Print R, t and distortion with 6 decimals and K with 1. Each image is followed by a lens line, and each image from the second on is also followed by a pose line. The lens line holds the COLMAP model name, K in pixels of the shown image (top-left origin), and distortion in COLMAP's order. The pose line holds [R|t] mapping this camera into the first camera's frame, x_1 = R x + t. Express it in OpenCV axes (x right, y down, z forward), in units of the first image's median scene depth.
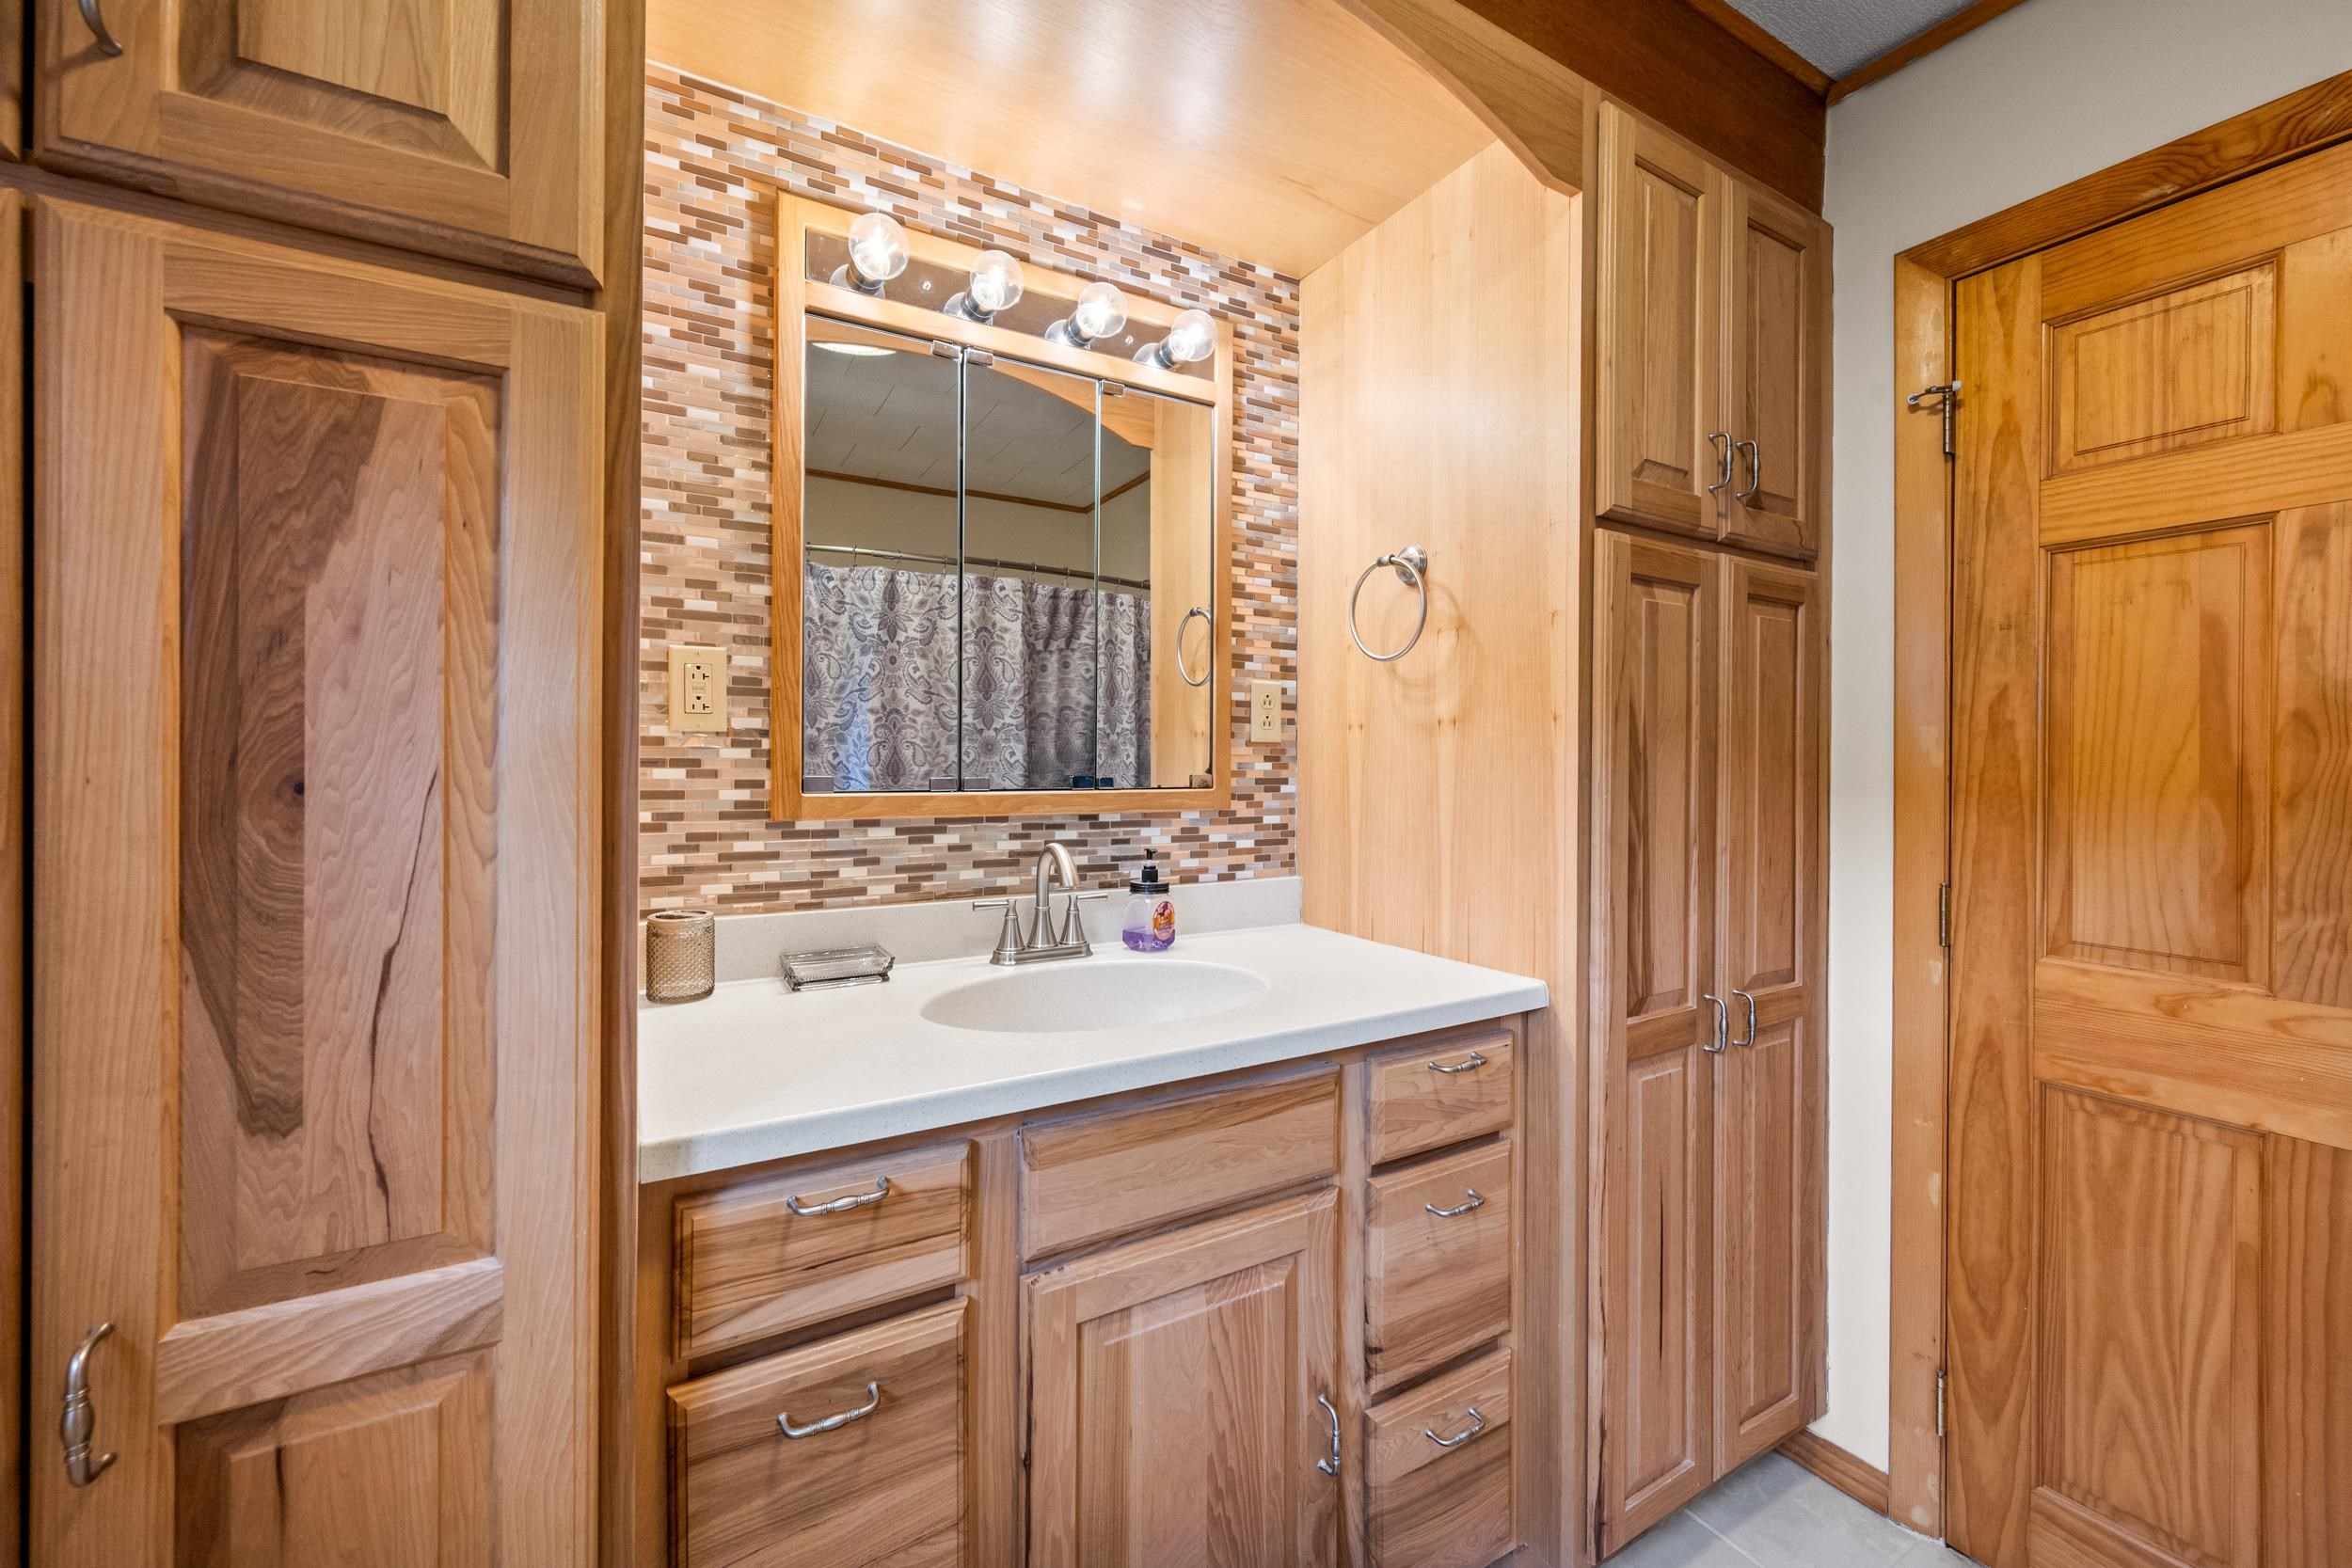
lens RADIAL K [[924.4, 0, 1178.2], [0, 924.4, 765.0], [0, 0, 1]] dist [-0.001236, 0.000290]
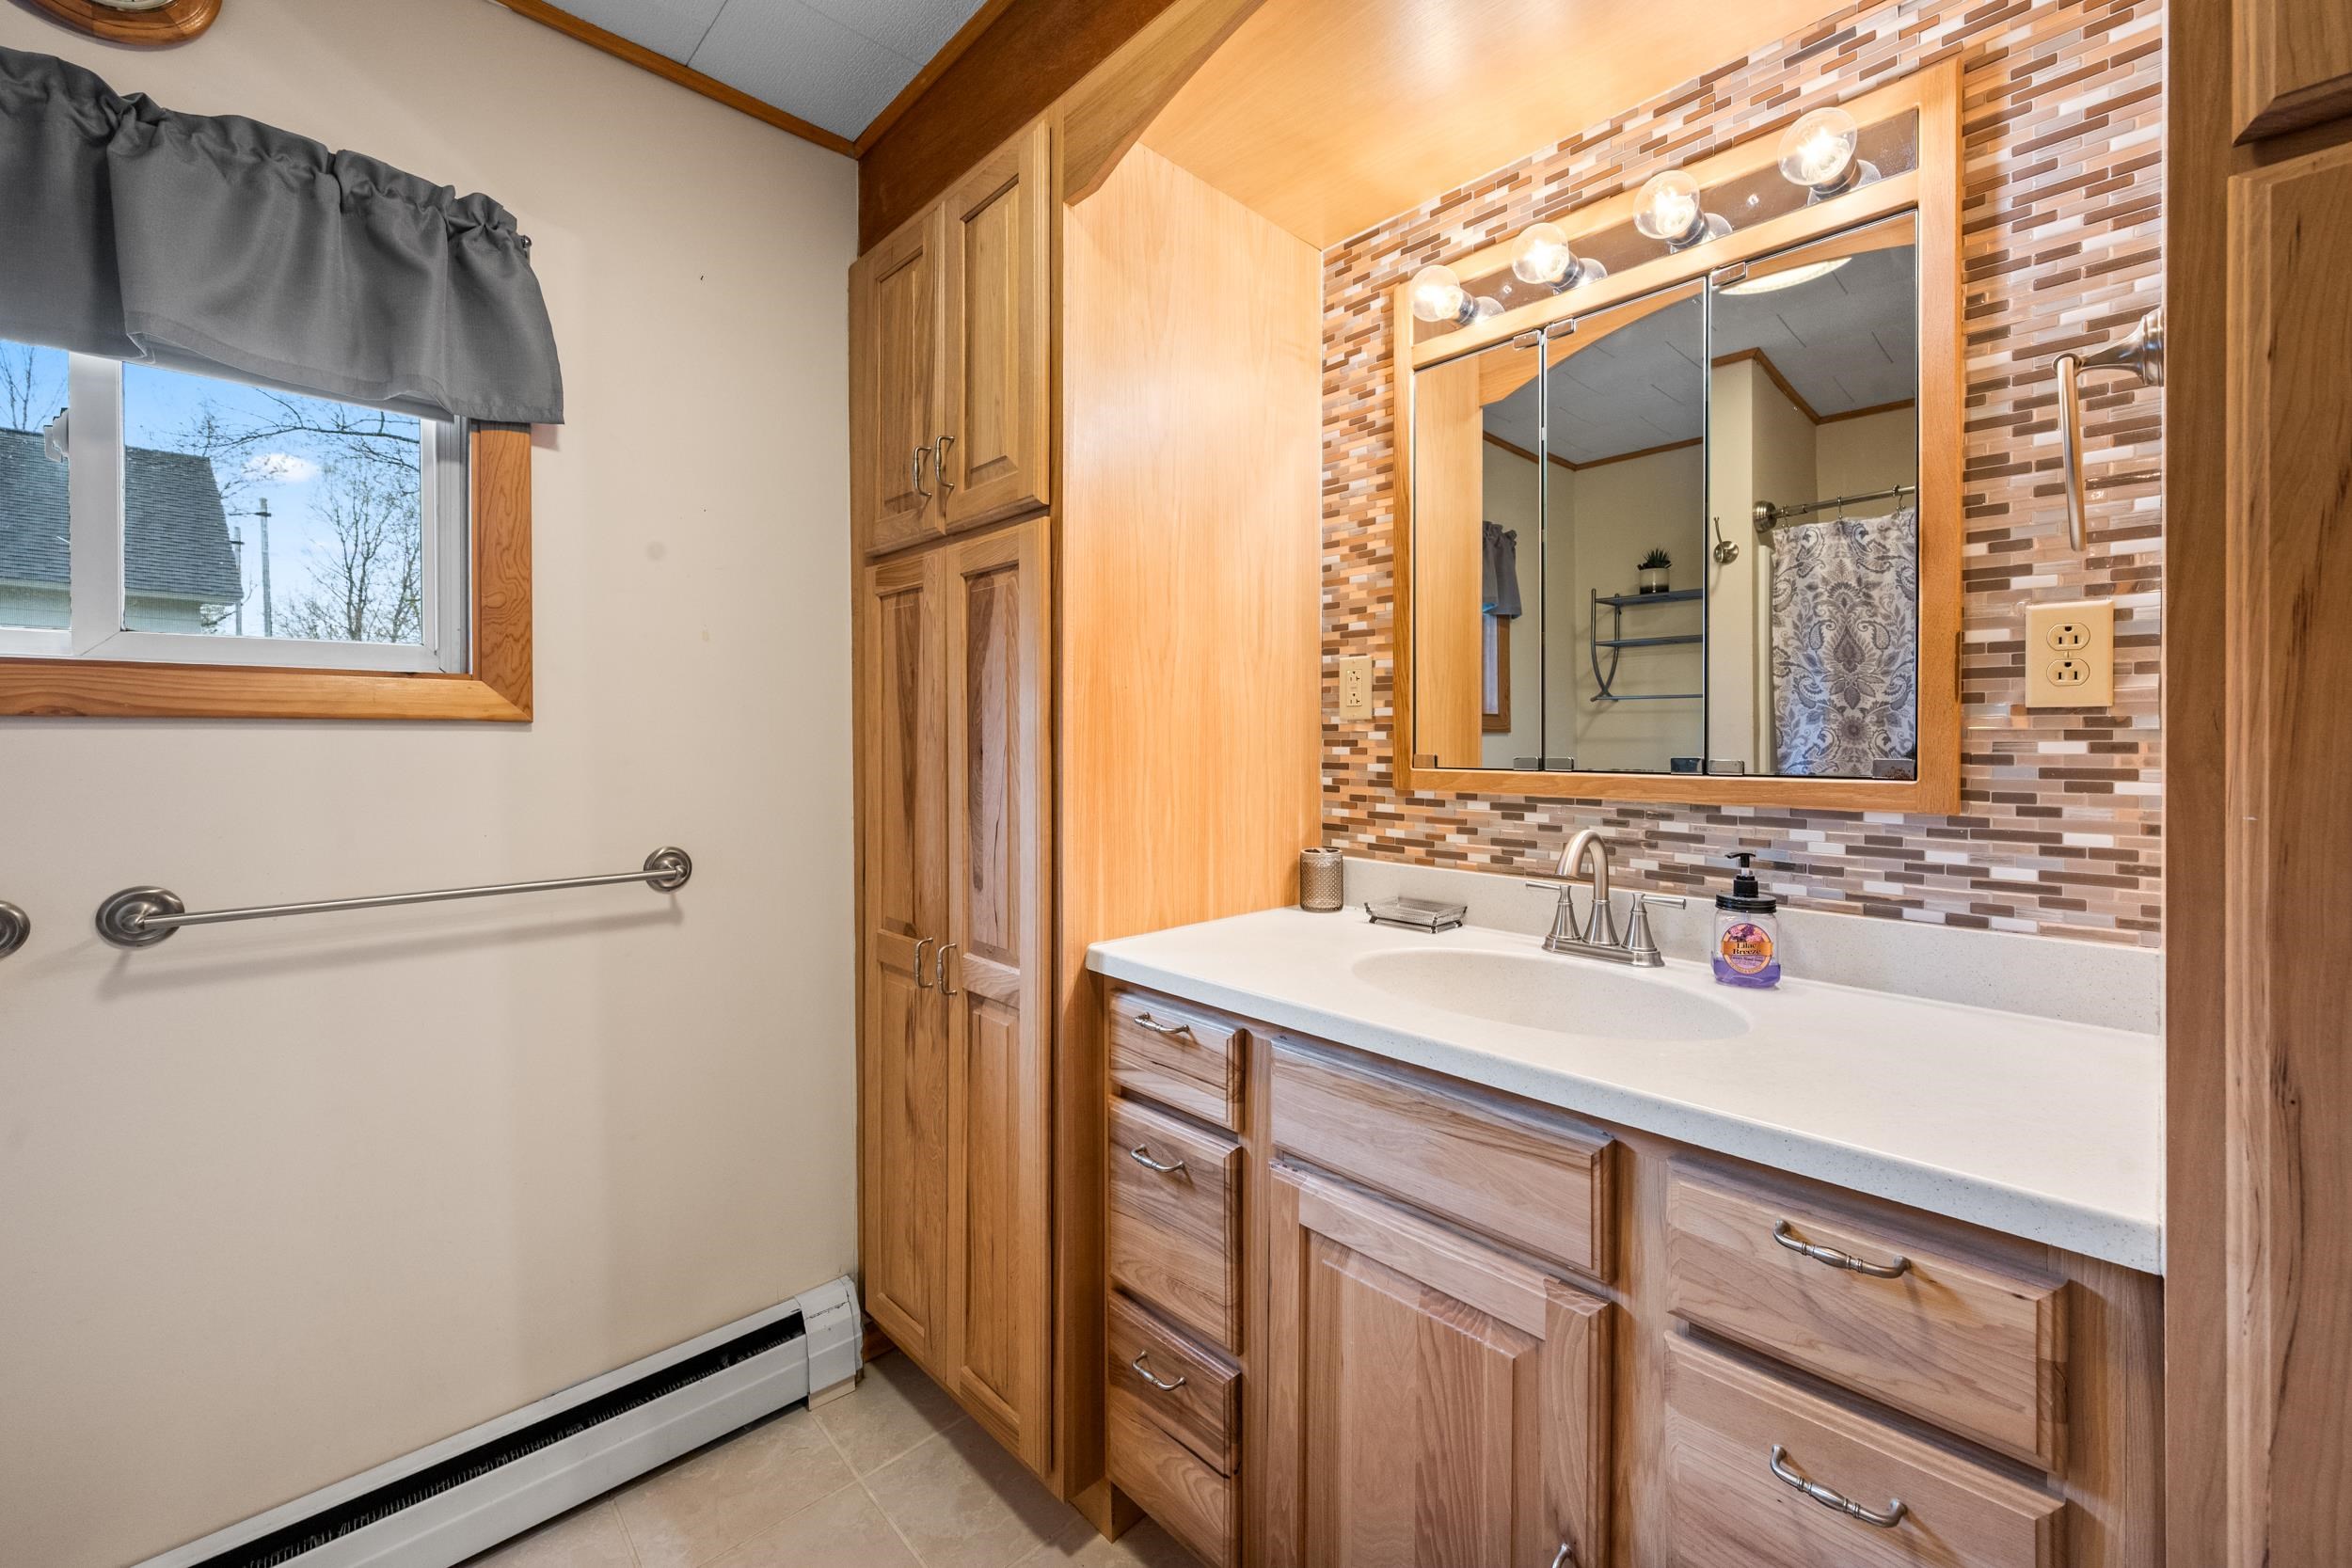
lens RADIAL K [[924.4, 0, 1162.0], [0, 924.4, 743.2], [0, 0, 1]] dist [-0.001236, 0.000290]
pose [[0.226730, -0.002312, -0.973955, 0.610807], [-0.004131, 0.999986, -0.003335, 0.003106], [0.973949, 0.004779, 0.226717, 0.350417]]
